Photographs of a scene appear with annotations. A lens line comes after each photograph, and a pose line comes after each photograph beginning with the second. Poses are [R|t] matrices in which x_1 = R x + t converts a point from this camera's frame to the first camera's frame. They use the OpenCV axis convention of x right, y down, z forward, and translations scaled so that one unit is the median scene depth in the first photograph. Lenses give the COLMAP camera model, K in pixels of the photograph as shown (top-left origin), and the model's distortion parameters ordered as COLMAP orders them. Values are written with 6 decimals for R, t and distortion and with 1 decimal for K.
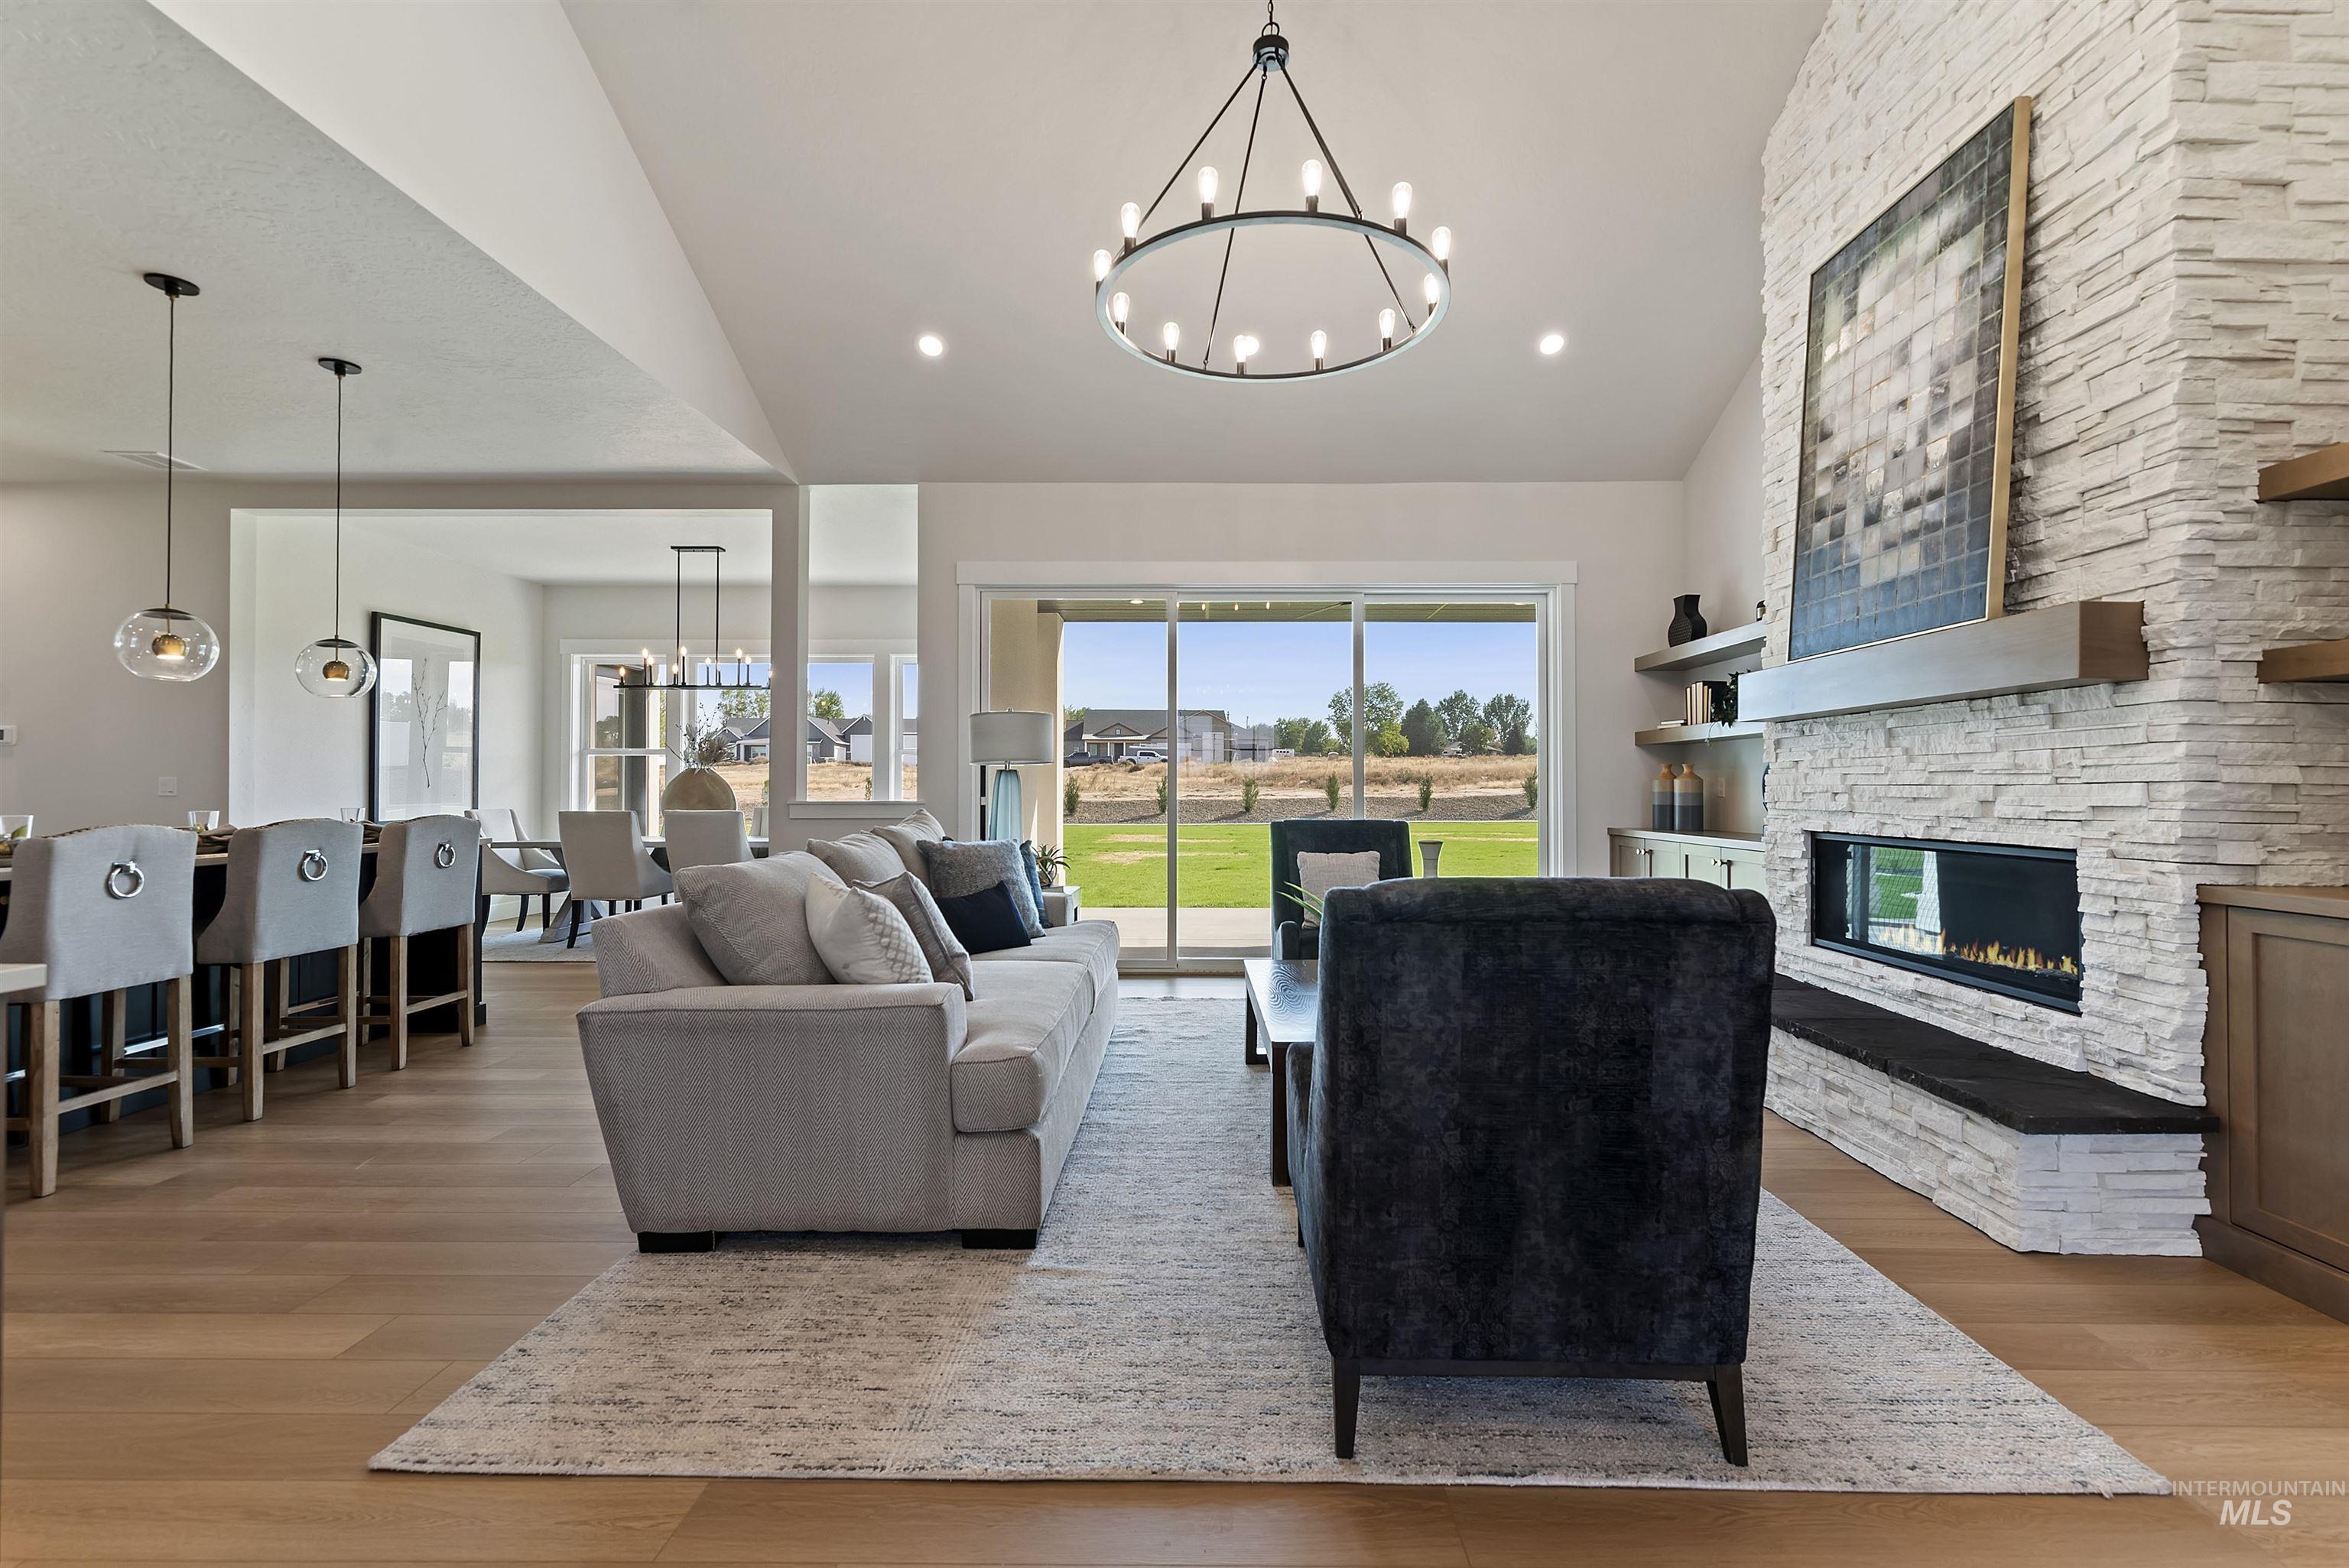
lens RADIAL K [[1042.3, 0, 1184.8], [0, 1042.3, 777.4], [0, 0, 1]] dist [0.008492, 0.000435]
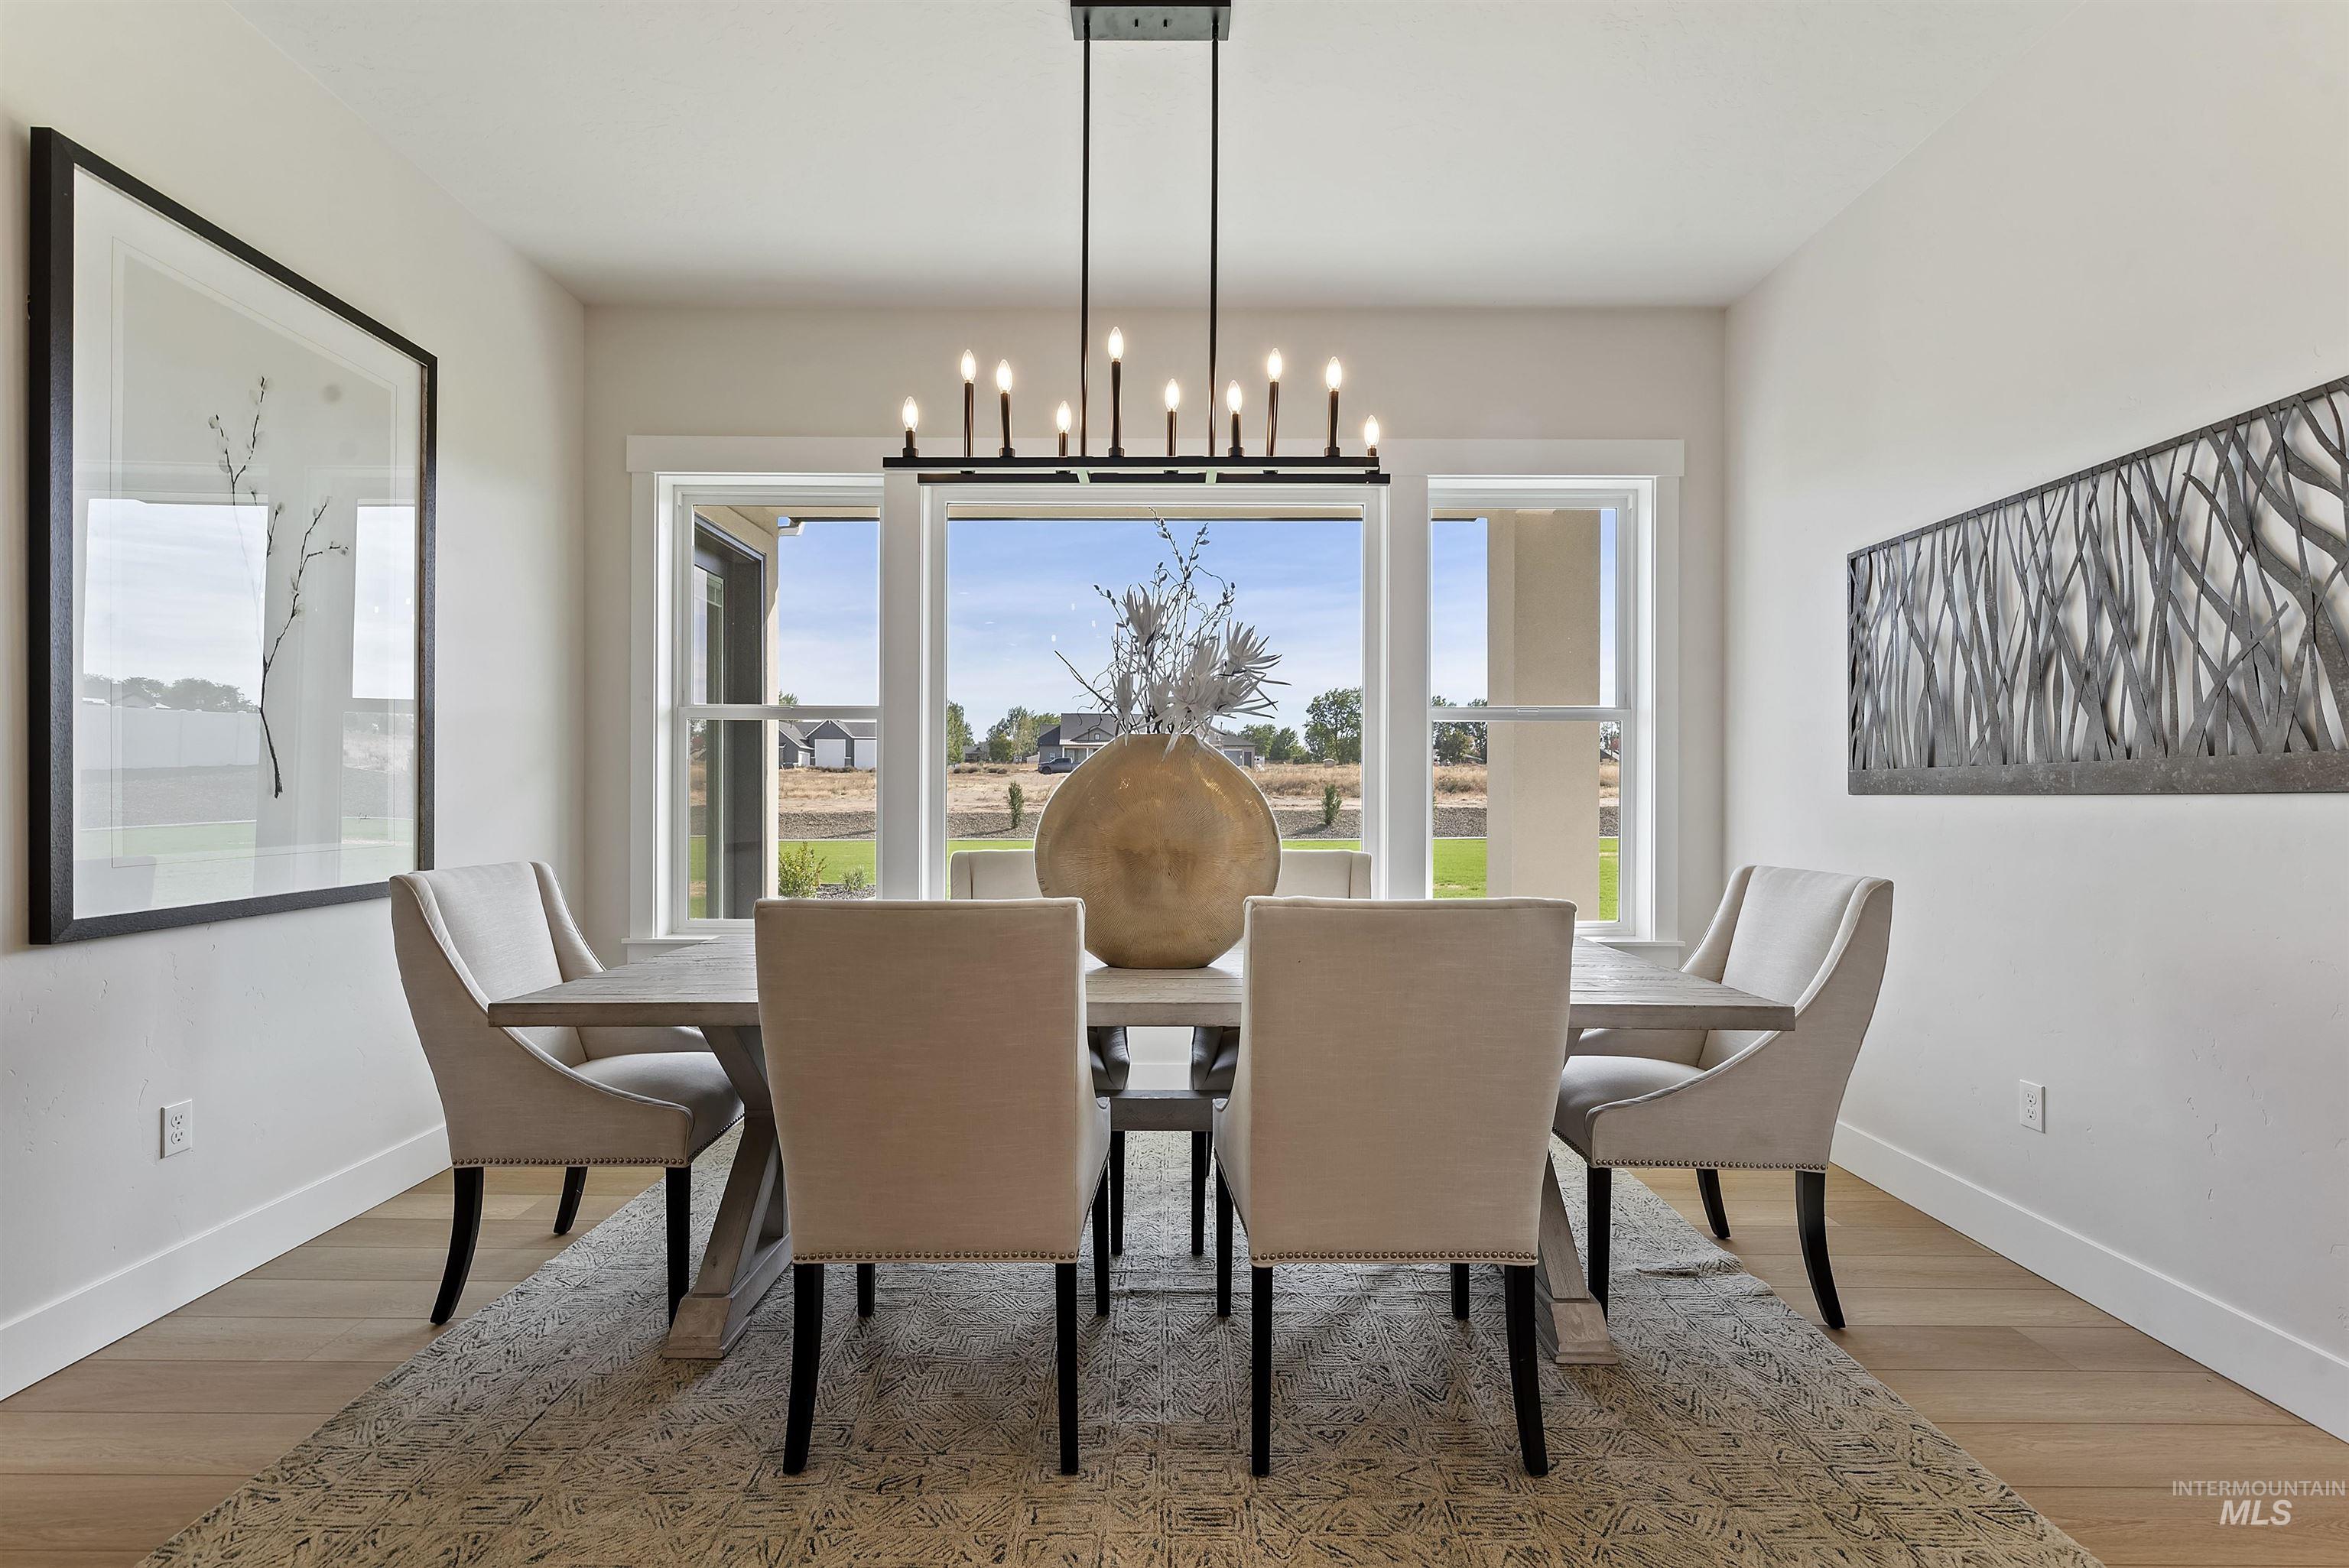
lens RADIAL K [[1042.3, 0, 1156.9], [0, 1042.3, 793.6], [0, 0, 1]] dist [0.008492, 0.000435]
pose [[0.999795, 0.002957, 0.020037, -0.962938], [-0.003111, 0.999966, 0.007649, 0.013718], [-0.020013, -0.007710, 0.999770, 1.413757]]
